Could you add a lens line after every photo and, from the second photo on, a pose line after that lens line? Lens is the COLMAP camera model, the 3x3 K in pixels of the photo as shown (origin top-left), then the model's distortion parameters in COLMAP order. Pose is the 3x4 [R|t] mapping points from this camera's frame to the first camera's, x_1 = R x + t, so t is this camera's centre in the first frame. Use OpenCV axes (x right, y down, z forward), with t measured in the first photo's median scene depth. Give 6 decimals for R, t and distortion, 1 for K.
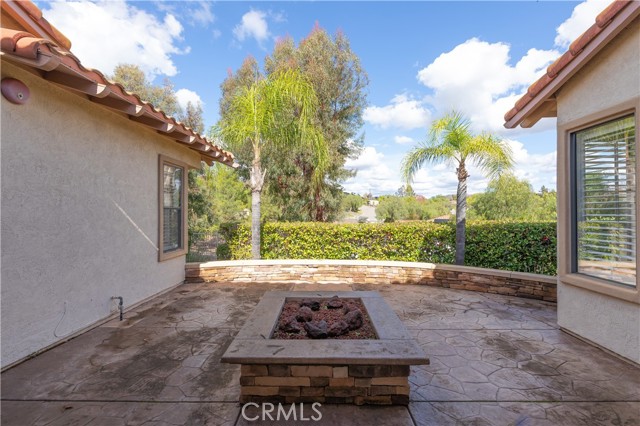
lens RADIAL K [[273.7, 0, 318.0], [0, 273.7, 213.2], [0, 0, 1]] dist [-0.006253, -0.000455]
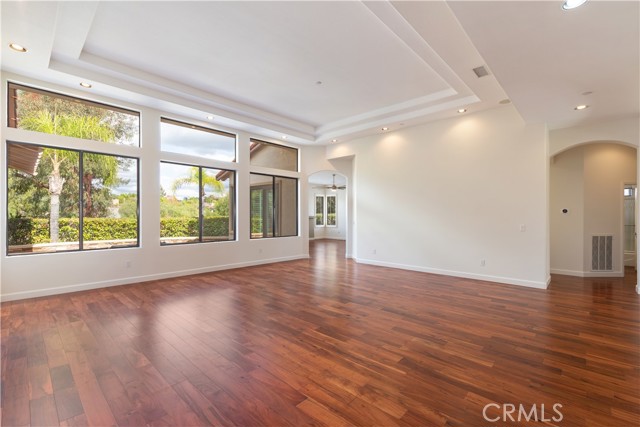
lens RADIAL K [[285.2, 0, 315.8], [0, 285.2, 212.1], [0, 0, 1]] dist [0.018857, -0.000050]
pose [[0.676768, 0.011817, 0.736101, -0.597317], [-0.005367, 0.999924, -0.011117, 0.025006], [-0.736177, 0.003573, 0.676780, -1.348269]]
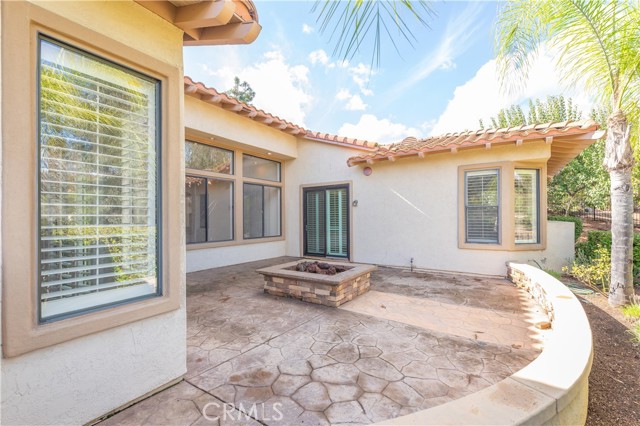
lens RADIAL K [[273.7, 0, 319.4], [0, 273.7, 216.4], [0, 0, 1]] dist [-0.006253, -0.000455]
pose [[-0.535709, 0.001291, -0.844402, 0.994488], [0.010988, 0.999925, -0.005442, 0.027469], [0.844331, -0.012194, -0.535683, 1.281716]]
